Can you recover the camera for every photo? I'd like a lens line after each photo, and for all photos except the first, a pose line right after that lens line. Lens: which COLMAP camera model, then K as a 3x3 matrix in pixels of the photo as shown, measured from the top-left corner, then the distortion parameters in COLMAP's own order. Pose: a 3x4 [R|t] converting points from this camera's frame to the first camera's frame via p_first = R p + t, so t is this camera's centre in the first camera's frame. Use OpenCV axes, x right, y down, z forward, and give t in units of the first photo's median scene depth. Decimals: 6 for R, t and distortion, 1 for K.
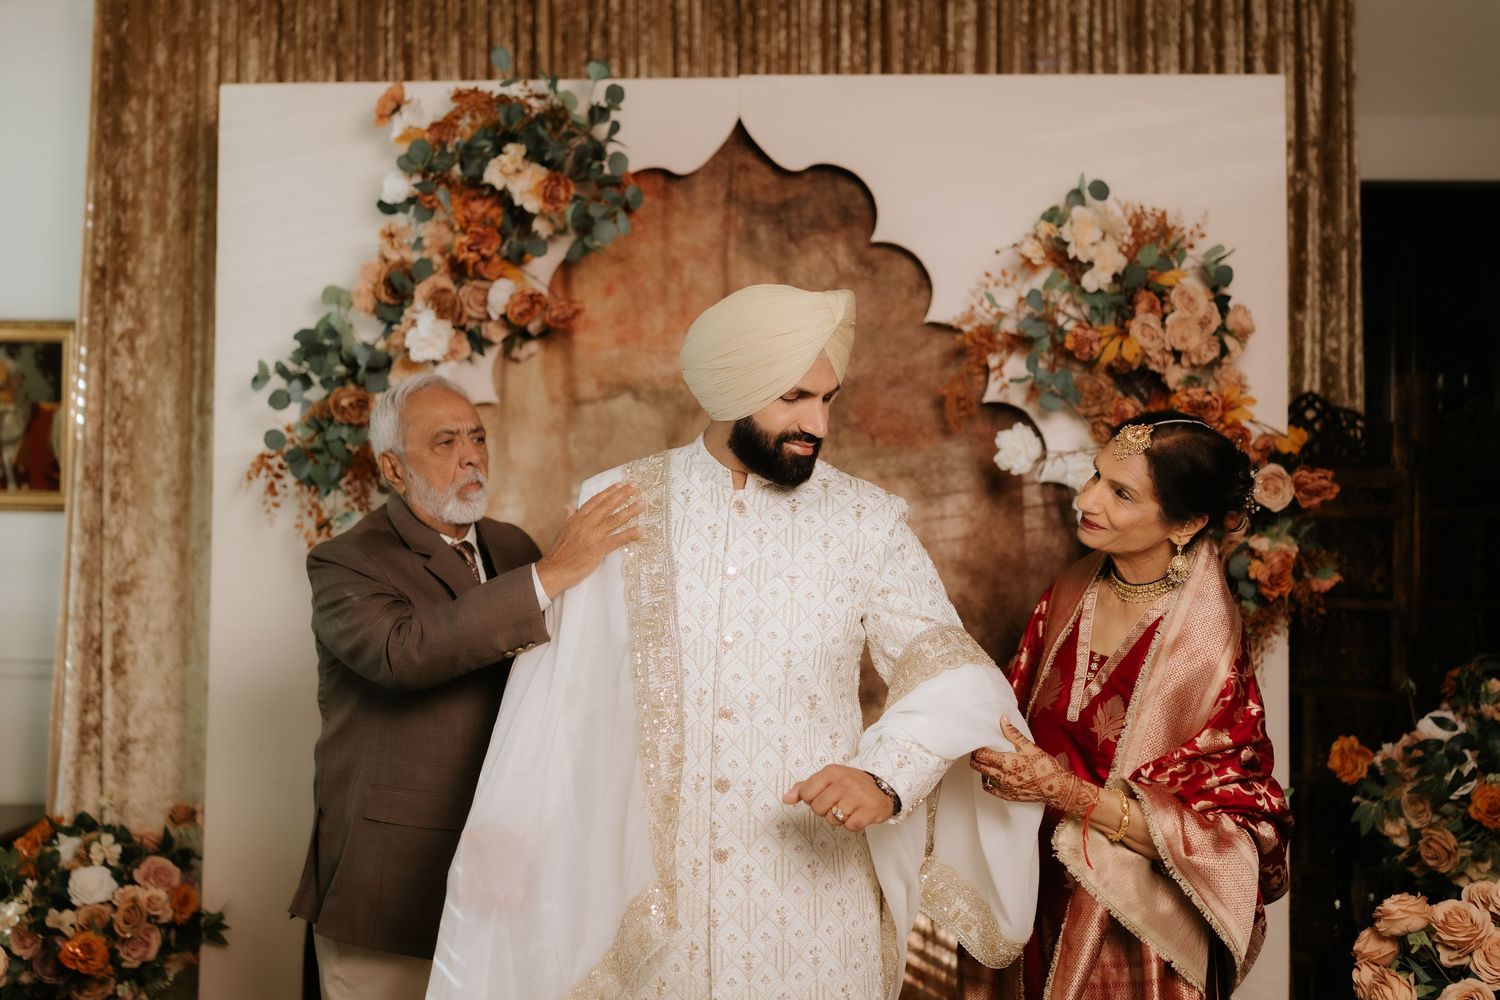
lens RADIAL K [[1437.1, 0, 750.0], [0, 1437.1, 500.0], [0, 0, 1]] dist [0.007224, -0.009782]
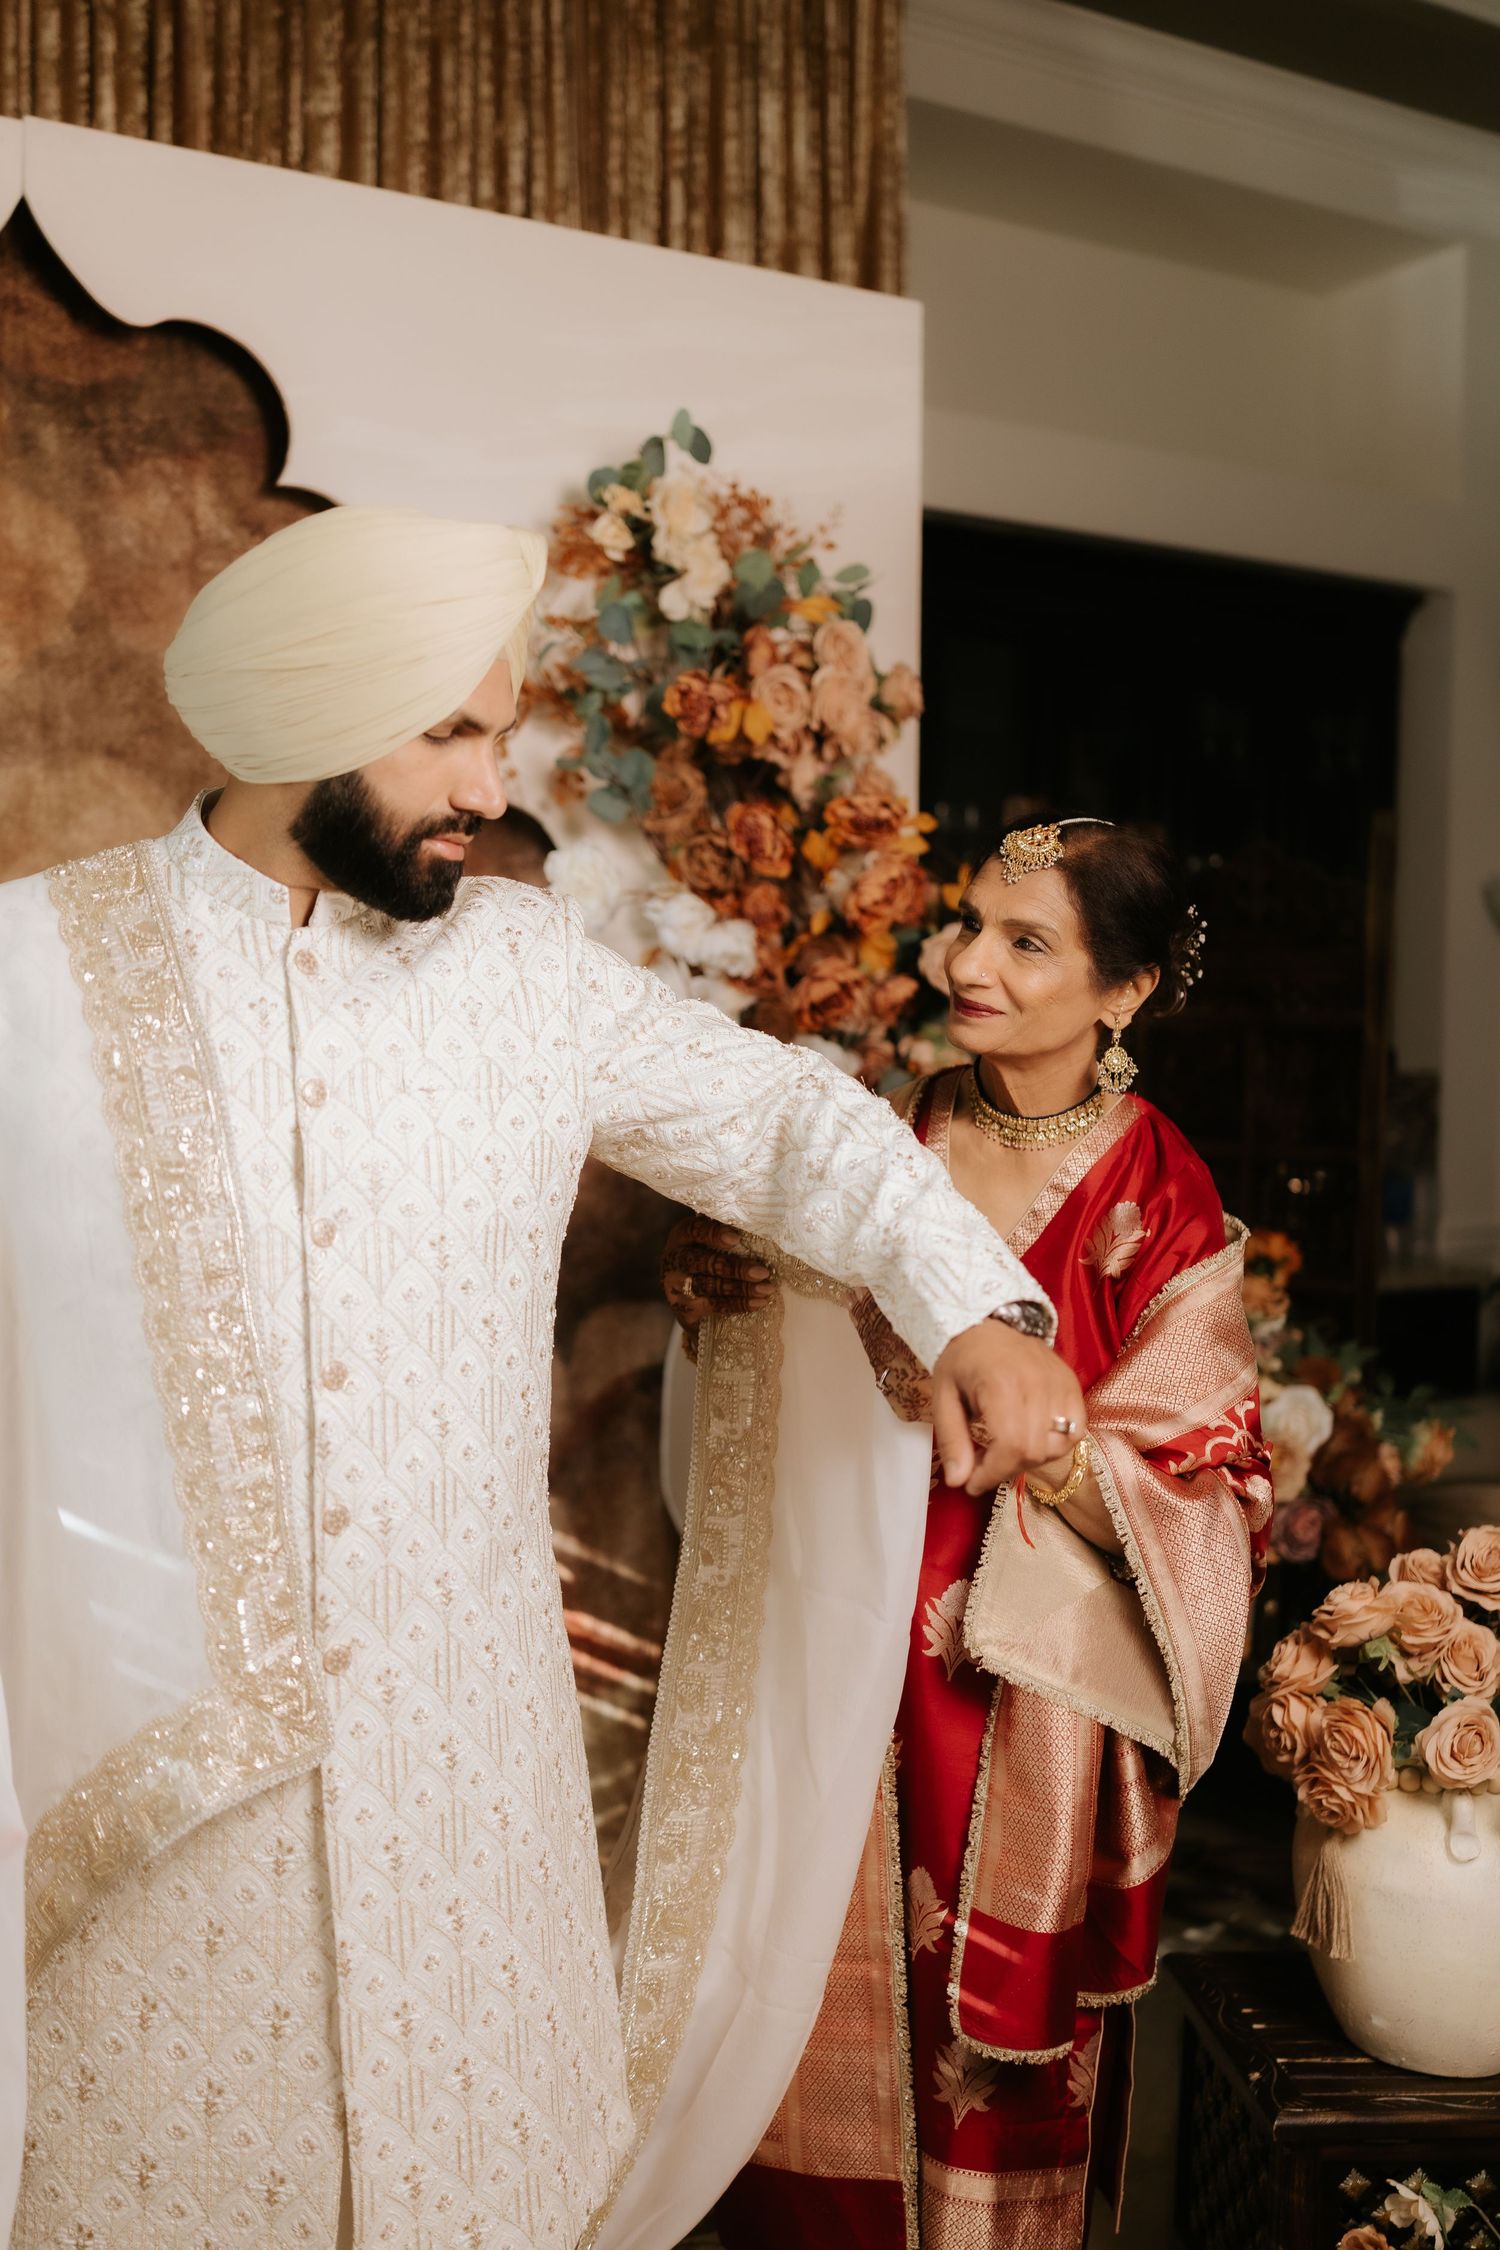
lens RADIAL K [[2286.0, 0, 753.1], [0, 2286.0, 1125.4], [0, 0, 1]] dist [0.012593, -0.015672]
pose [[0.861851, -0.008498, 0.507090, -0.201119], [-0.019377, 0.998578, 0.049668, 0.013153], [-0.506791, -0.052632, 0.860461, 0.166578]]
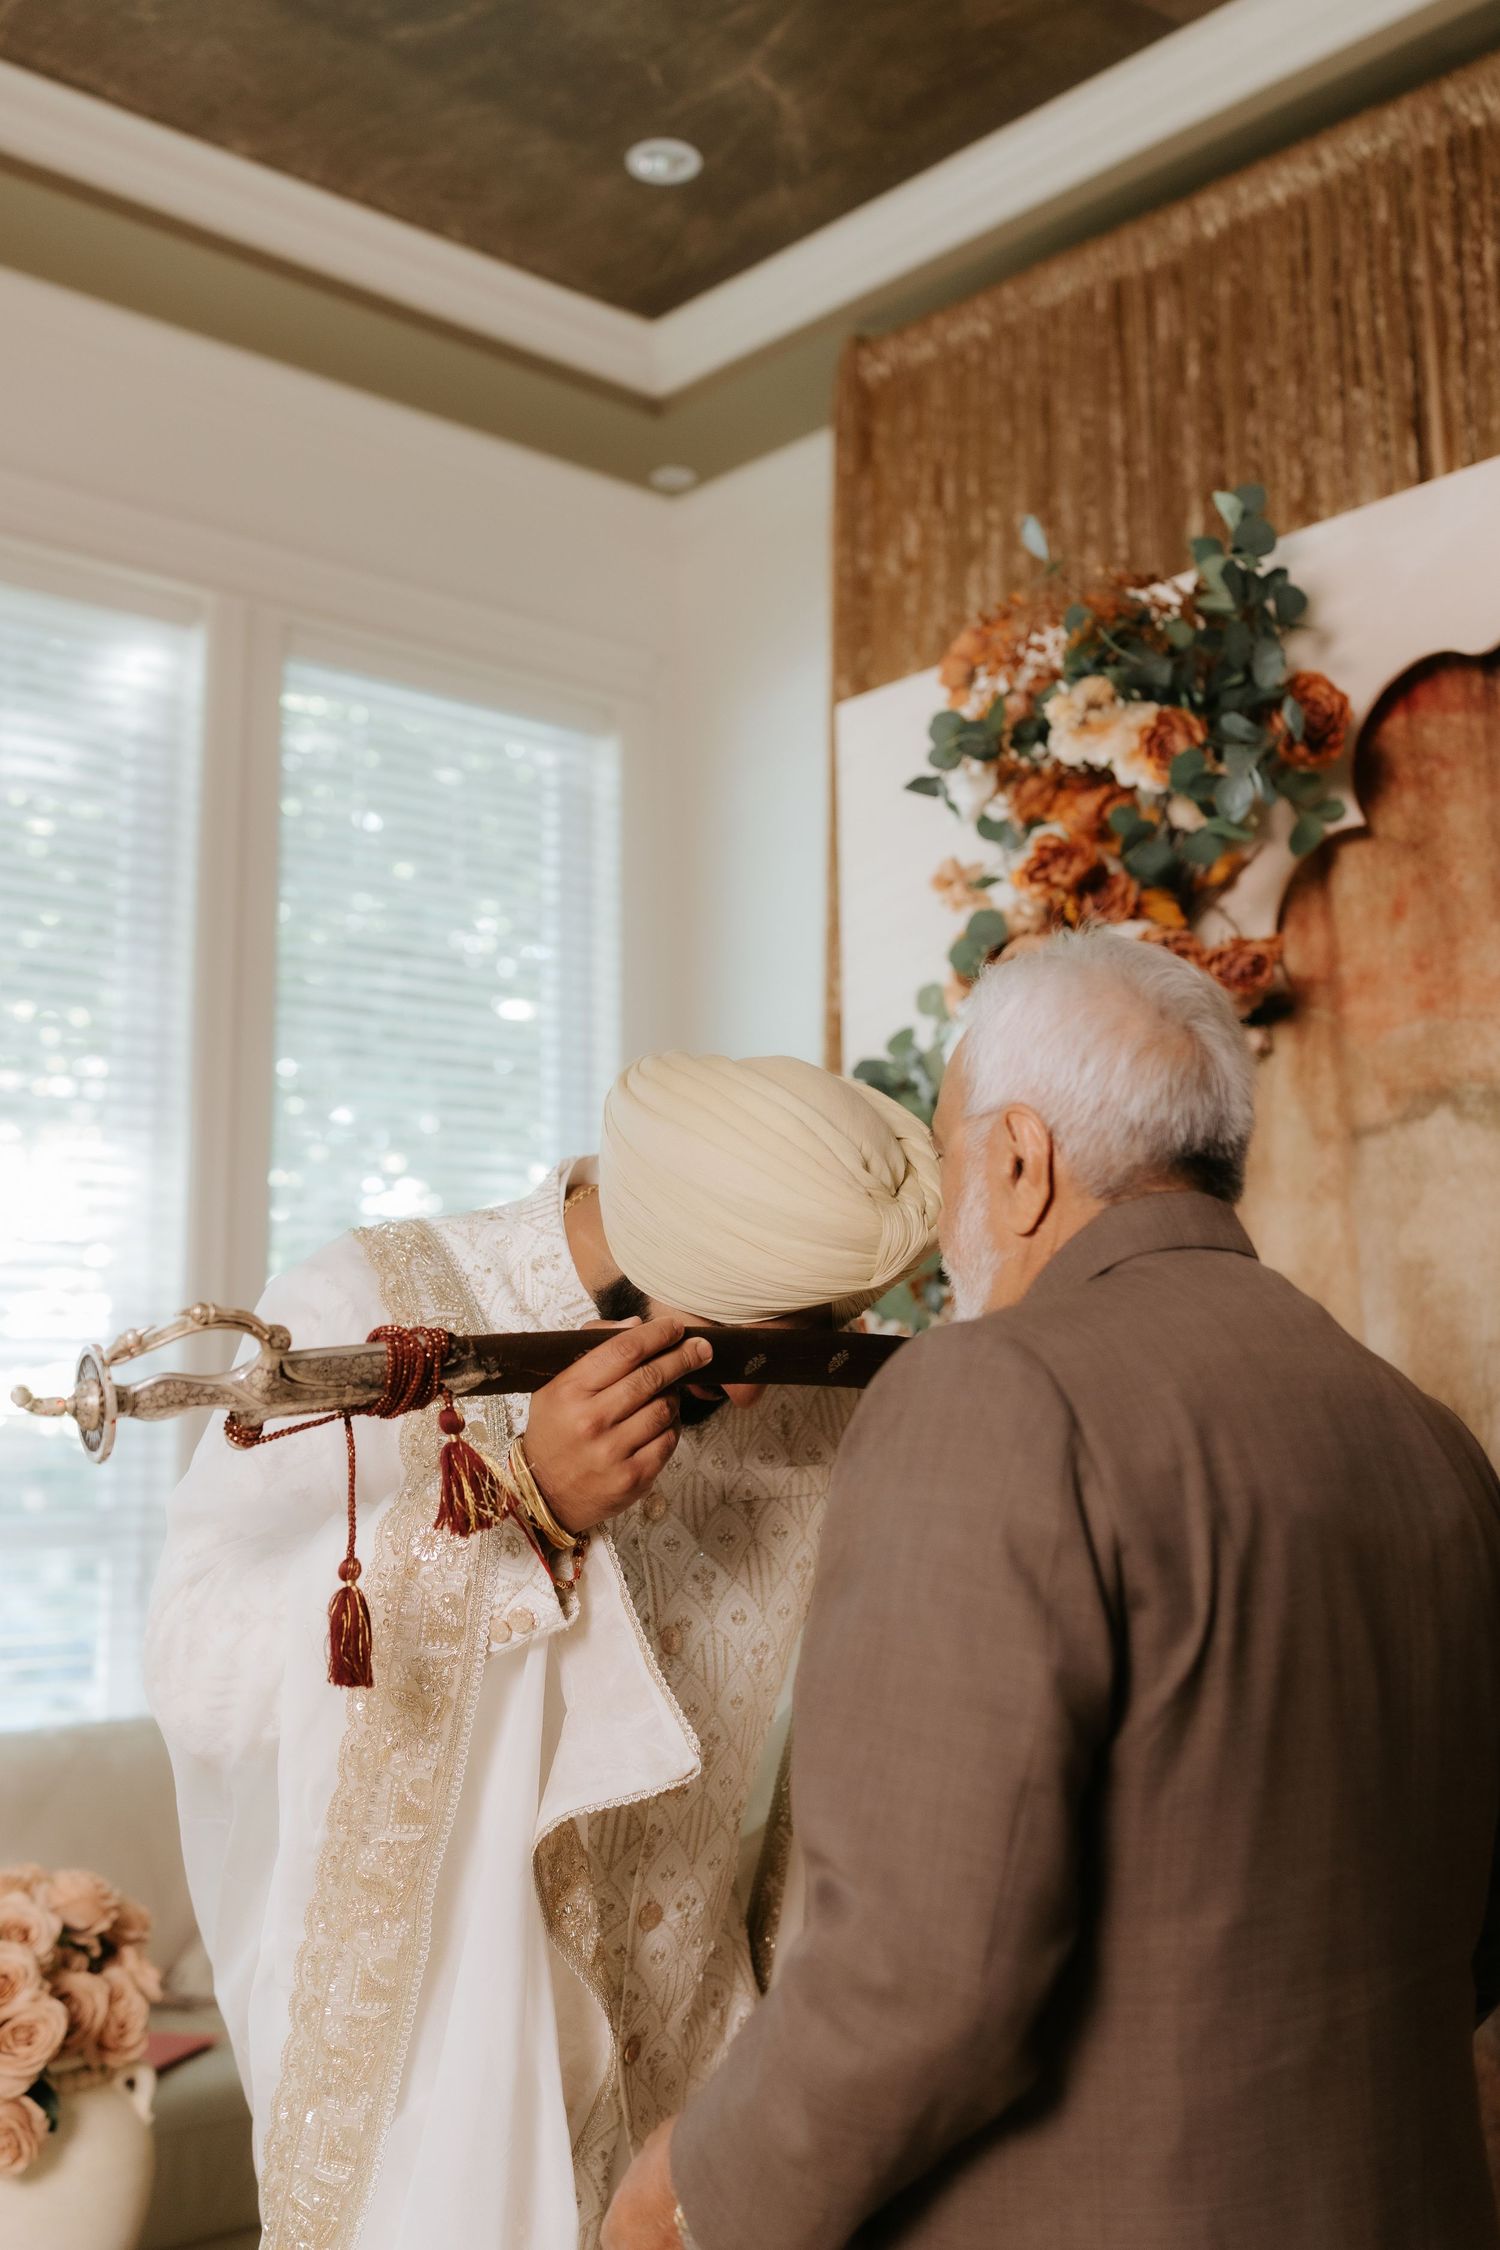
lens RADIAL K [[2292.0, 0, 679.6], [0, 2292.0, 1065.7], [0, 0, 1]] dist [-0.002443, -0.015335]
pose [[0.675024, -0.128399, -0.726537, 0.329764], [0.021437, 0.987738, -0.154643, 0.030383], [0.737484, 0.088813, 0.669500, 0.289650]]
